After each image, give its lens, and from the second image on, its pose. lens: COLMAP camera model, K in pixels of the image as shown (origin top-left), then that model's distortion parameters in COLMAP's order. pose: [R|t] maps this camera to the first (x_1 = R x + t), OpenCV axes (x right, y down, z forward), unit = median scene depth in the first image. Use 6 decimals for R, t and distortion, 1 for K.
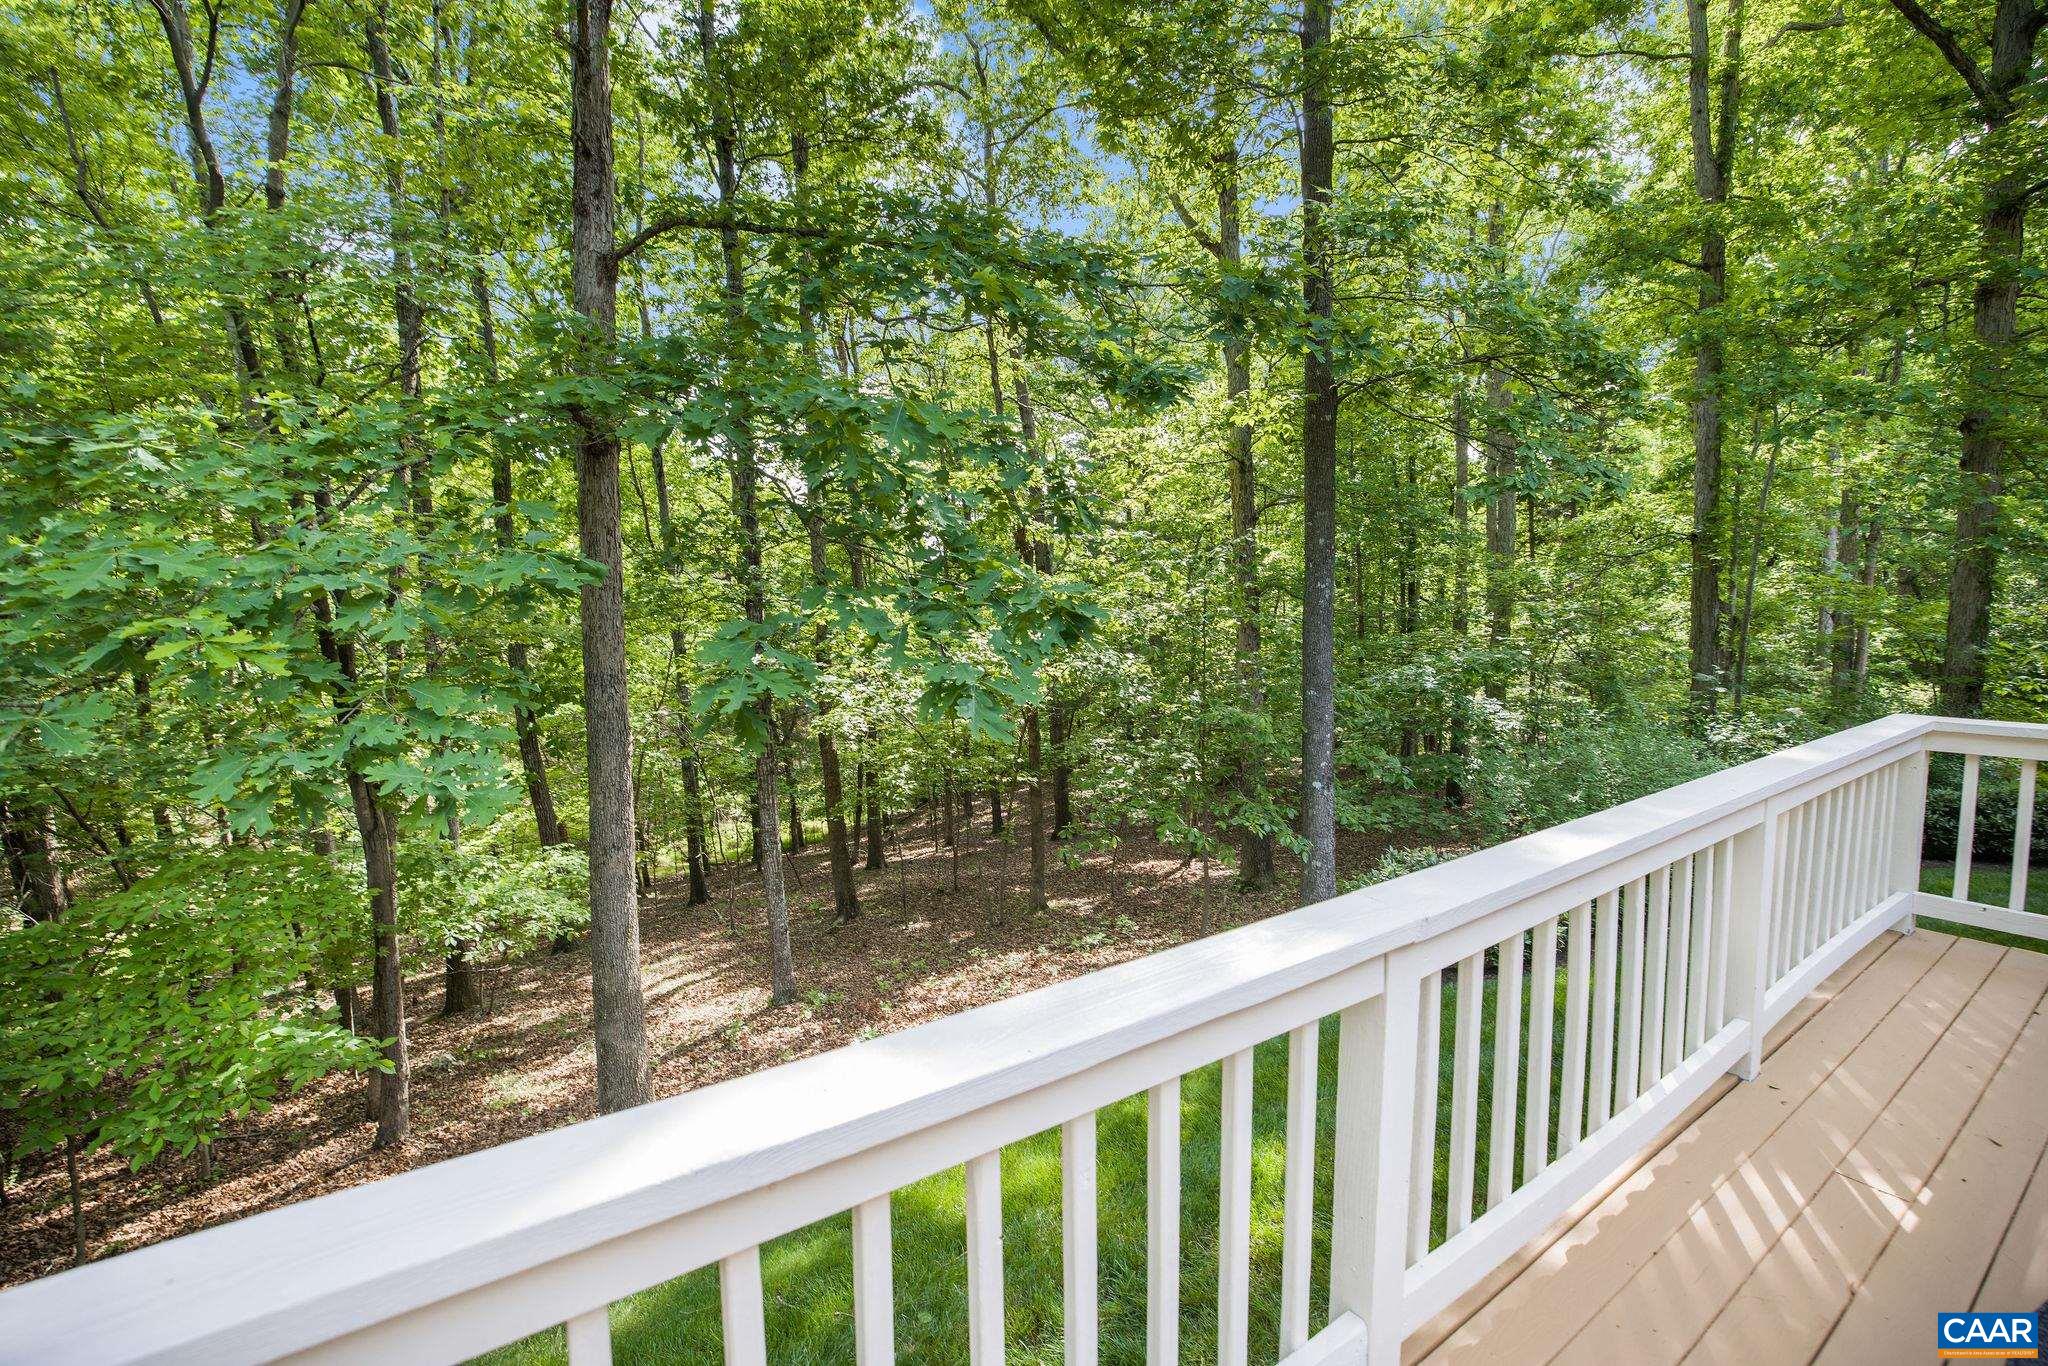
lens RADIAL K [[906.6, 0, 1021.4], [0, 906.6, 686.8], [0, 0, 1]] dist [-0.003298, 0.000019]
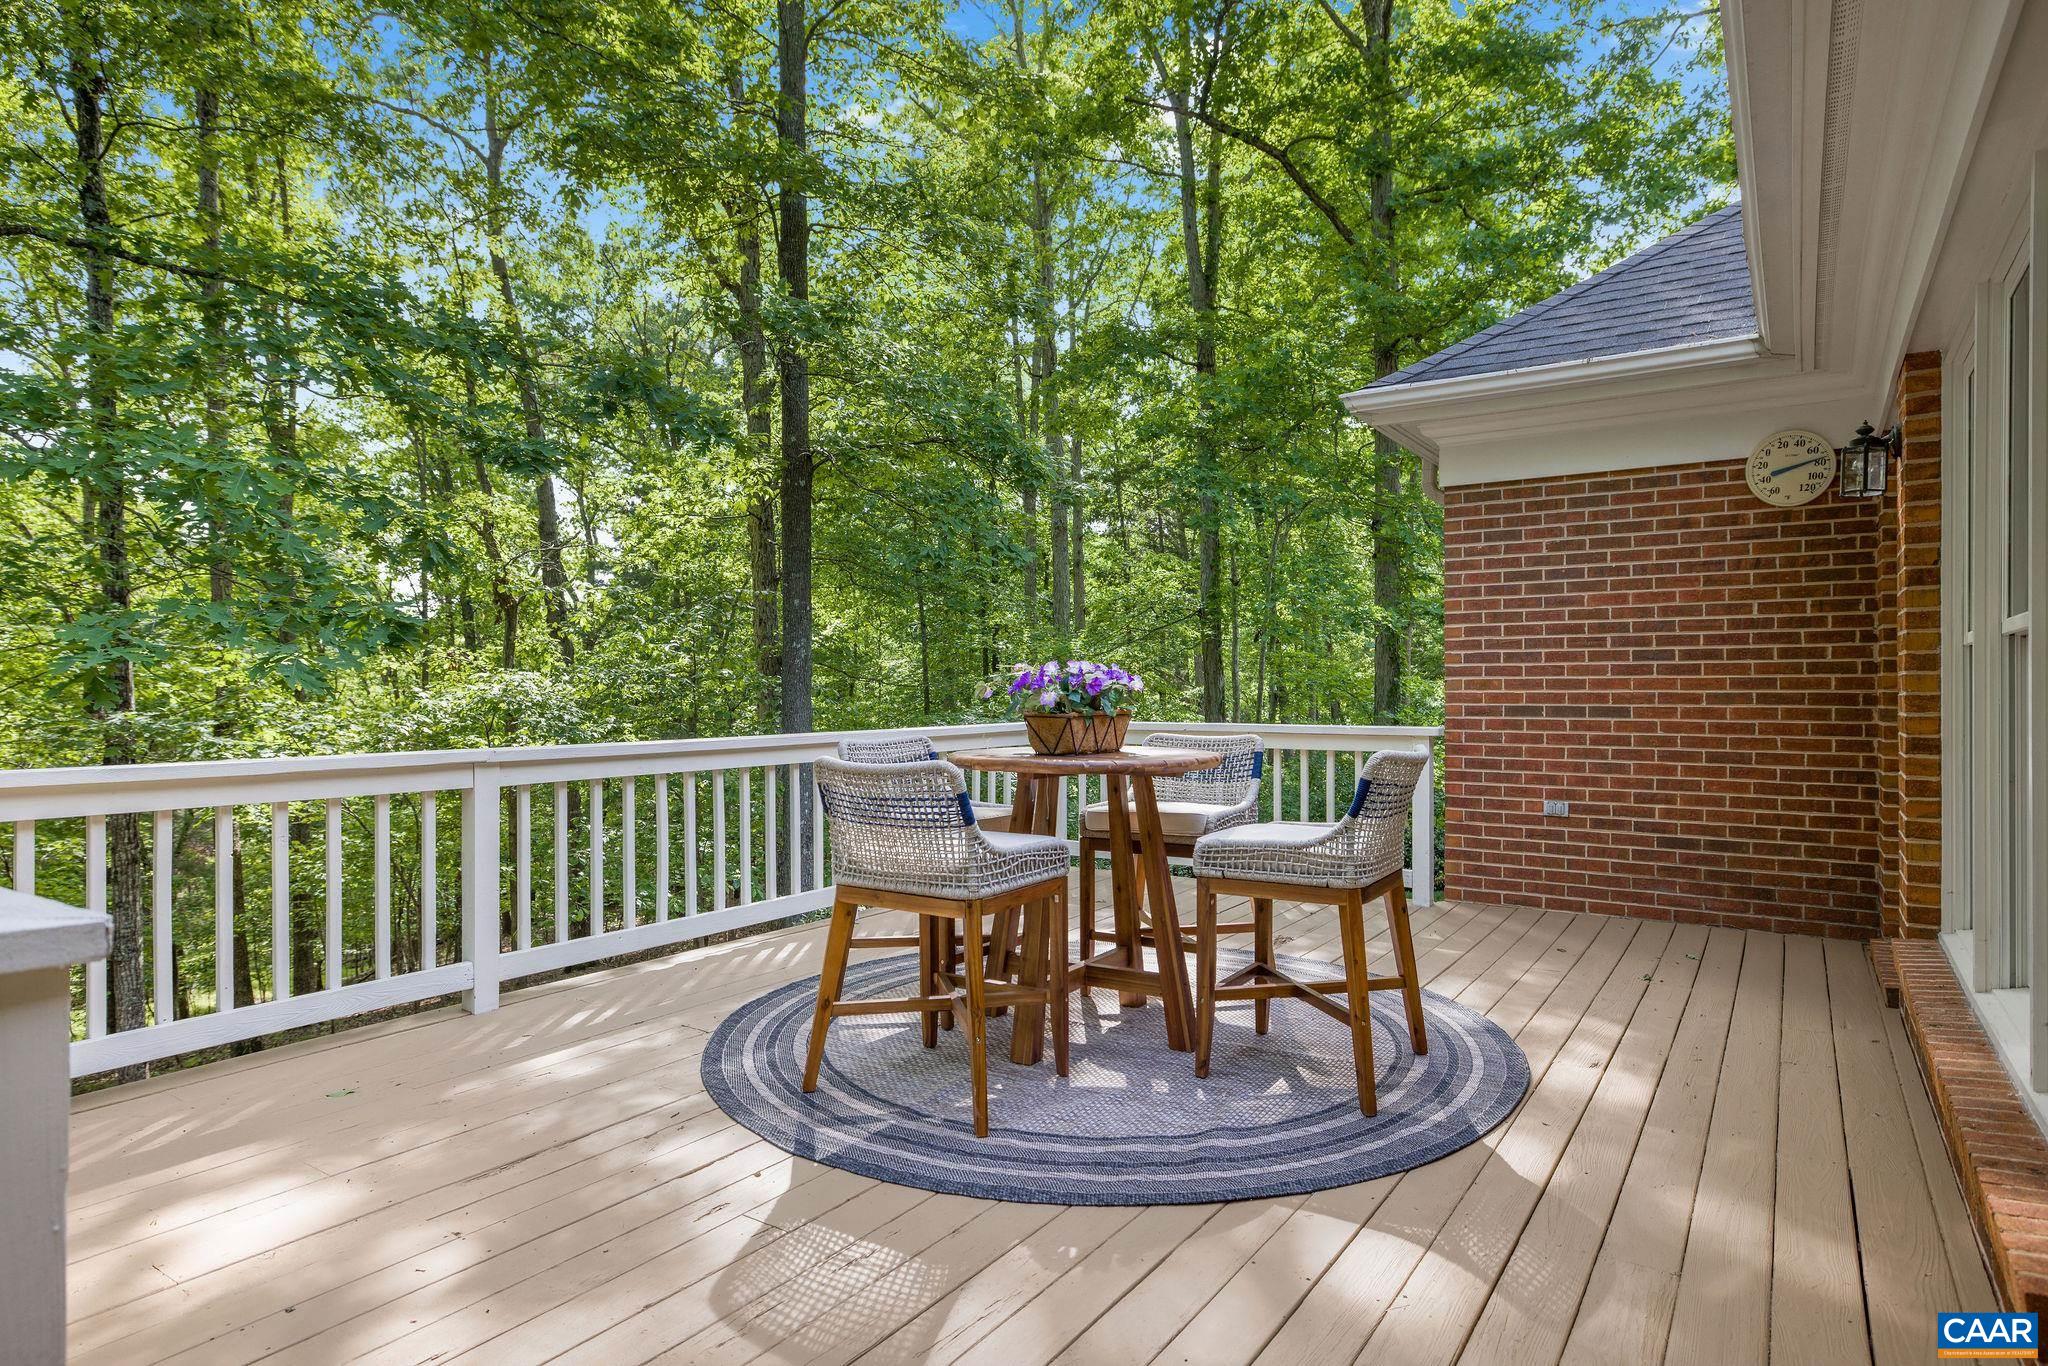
lens RADIAL K [[1181.1, 0, 1017.9], [0, 1181.1, 687.3], [0, 0, 1]] dist [0.028937, 0.003120]
pose [[0.936964, 0.012270, 0.349210, 0.094180], [0.021142, 0.995562, -0.091707, 0.059818], [-0.348785, 0.093309, 0.932546, -0.307161]]
